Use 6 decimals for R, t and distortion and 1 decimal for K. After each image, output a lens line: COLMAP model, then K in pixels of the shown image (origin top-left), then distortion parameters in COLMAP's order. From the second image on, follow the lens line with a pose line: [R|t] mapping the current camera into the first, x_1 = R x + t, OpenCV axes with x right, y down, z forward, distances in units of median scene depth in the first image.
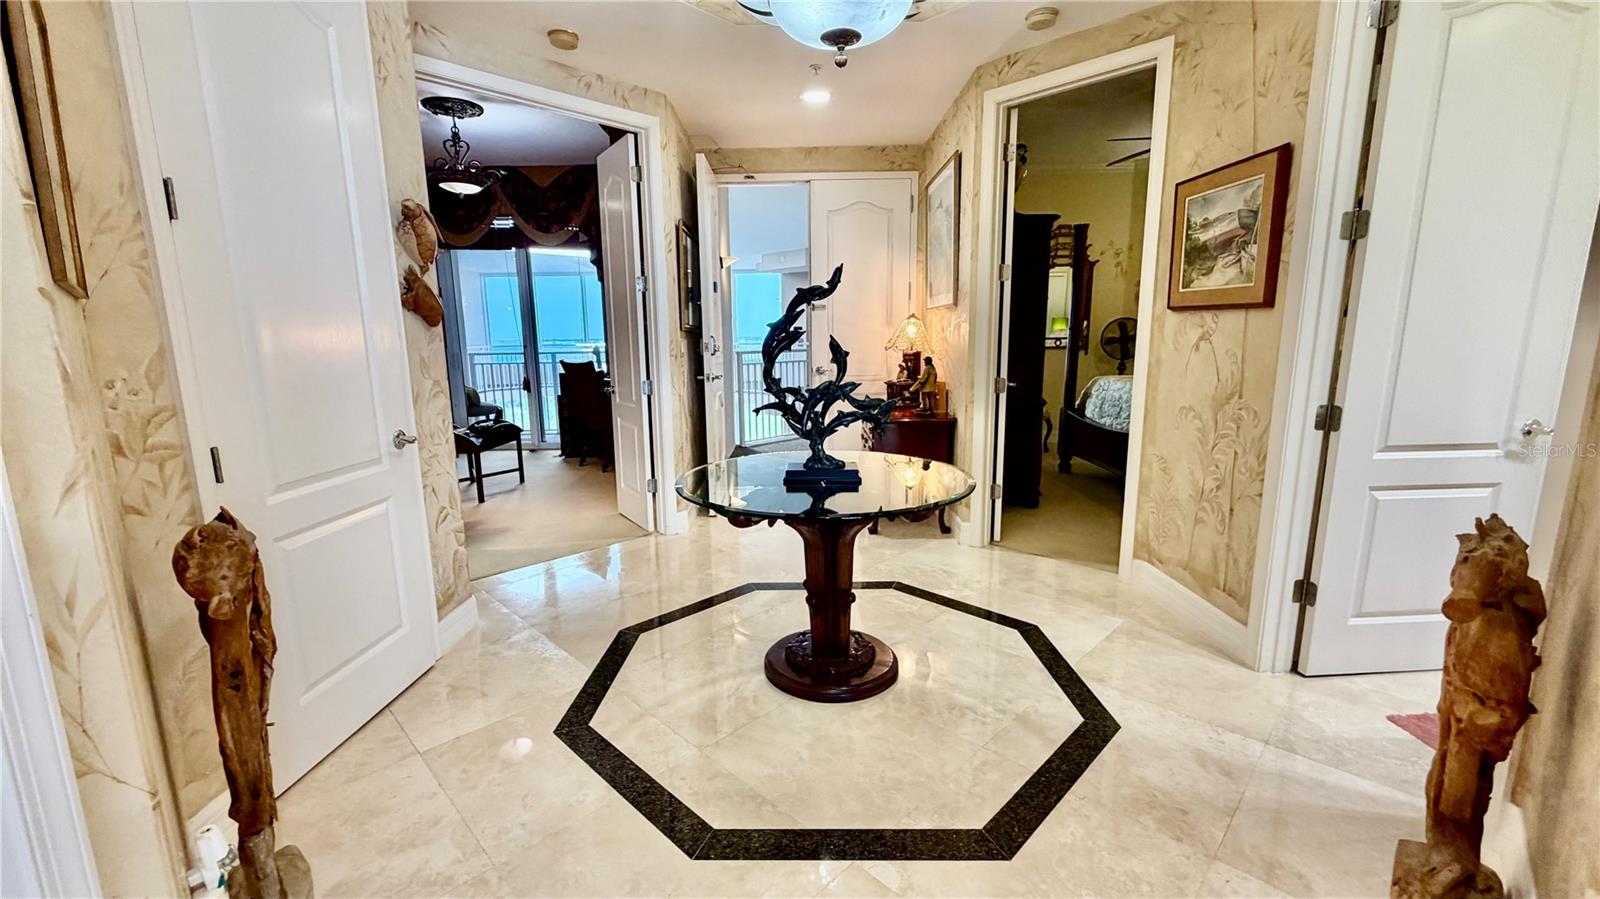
lens RADIAL K [[652.8, 0, 795.7], [0, 652.8, 452.6], [0, 0, 1]] dist [0.000739, -0.000083]
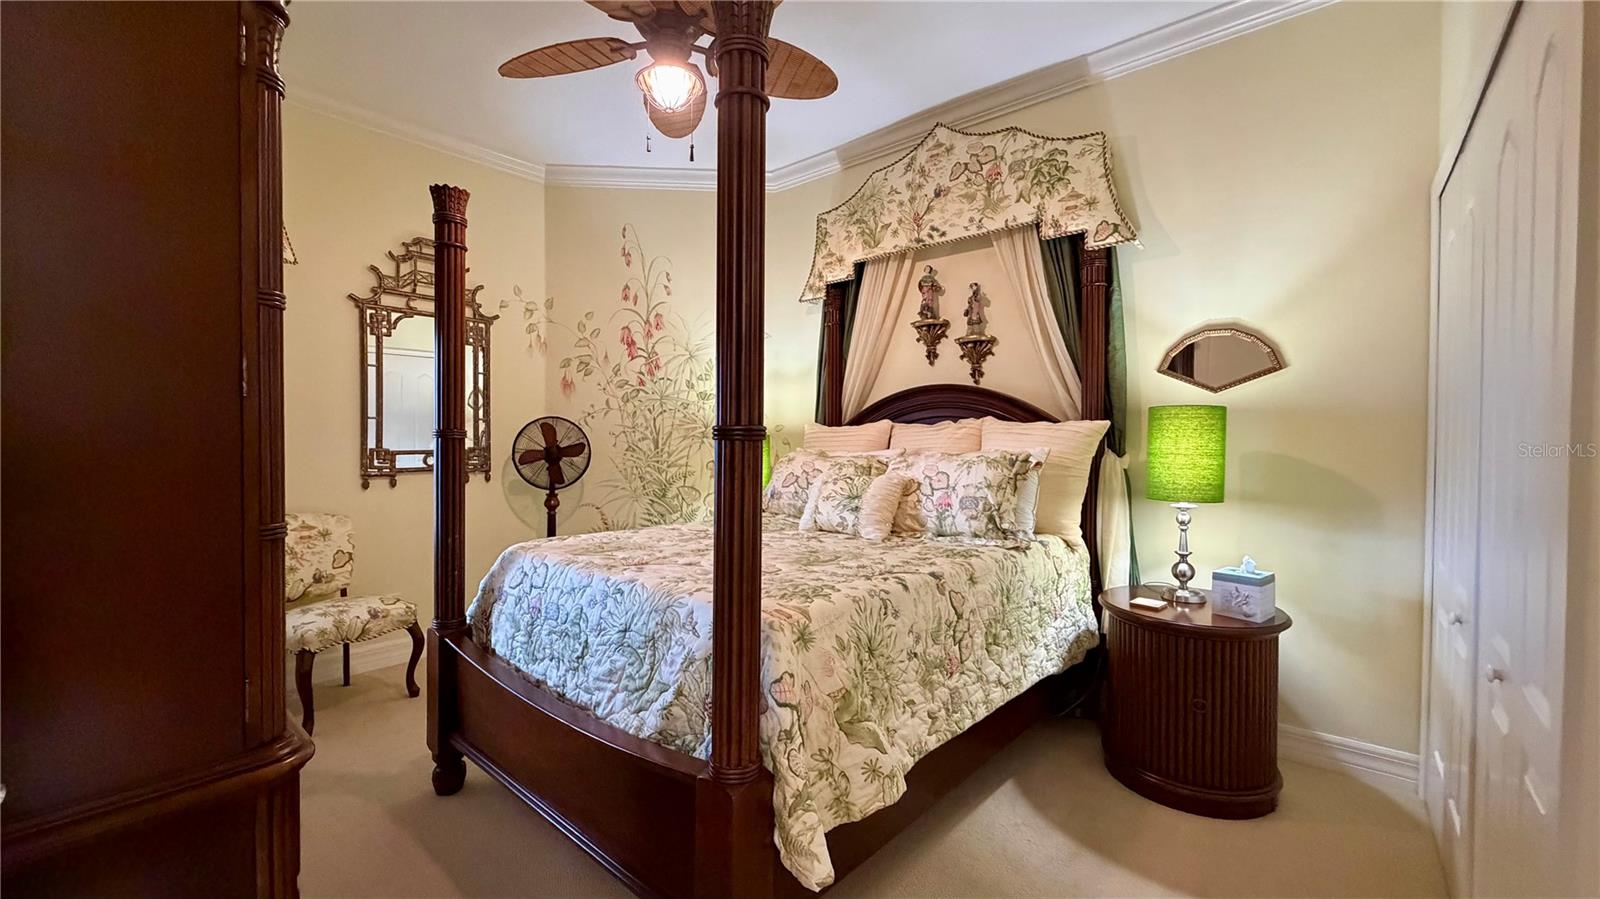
lens RADIAL K [[636.9, 0, 794.3], [0, 636.9, 449.9], [0, 0, 1]] dist [0.000048, -0.000011]
pose [[0.655375, 0.000012, 0.755303, 0.262205], [0.121473, 0.986981, -0.105418, -0.109825], [-0.745471, 0.160838, 0.646841, 0.572303]]
